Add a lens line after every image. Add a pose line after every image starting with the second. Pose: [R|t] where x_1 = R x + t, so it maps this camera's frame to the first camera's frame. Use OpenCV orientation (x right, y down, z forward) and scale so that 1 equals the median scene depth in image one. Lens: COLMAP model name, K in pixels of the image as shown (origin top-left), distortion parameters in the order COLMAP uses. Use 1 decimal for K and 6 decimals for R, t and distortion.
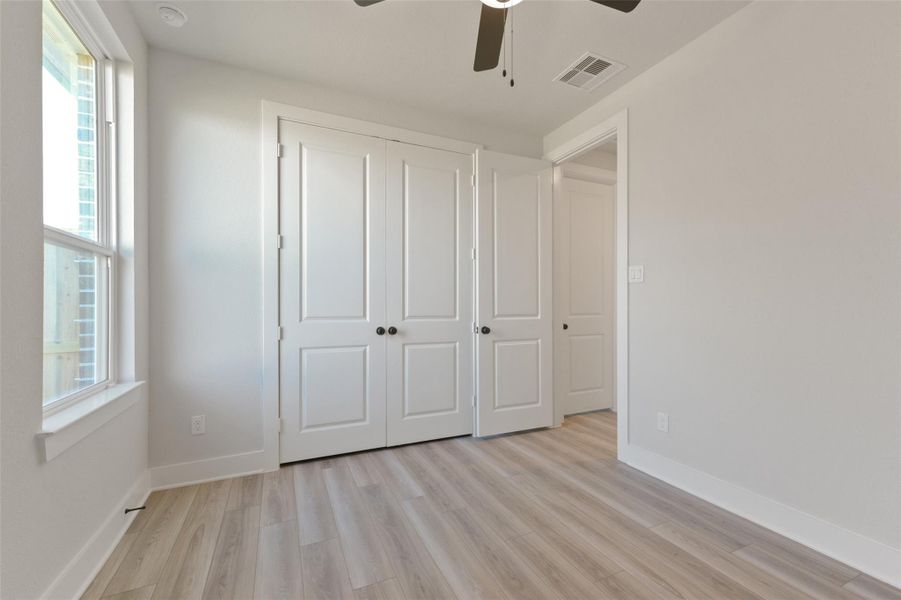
lens RADIAL K [[380.4, 0, 445.9], [0, 380.4, 303.6], [0, 0, 1]] dist [0.009225, 0.000265]
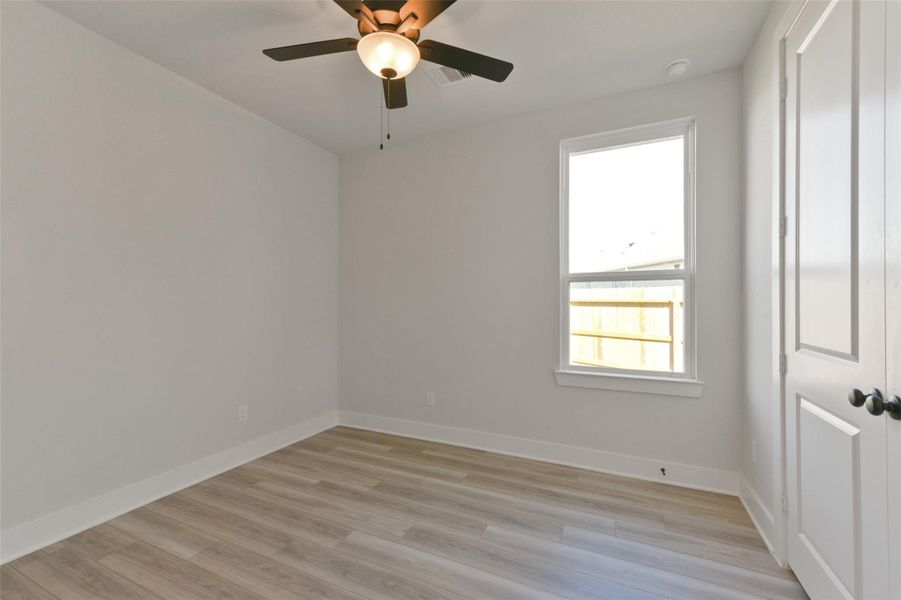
lens RADIAL K [[384.5, 0, 453.2], [0, 384.5, 307.8], [0, 0, 1]] dist [0.008220, 0.000219]
pose [[-0.748558, 0.008488, -0.663016, 0.582740], [0.003715, 0.999956, 0.008607, -0.038165], [0.663059, 0.003980, -0.748556, 1.474892]]
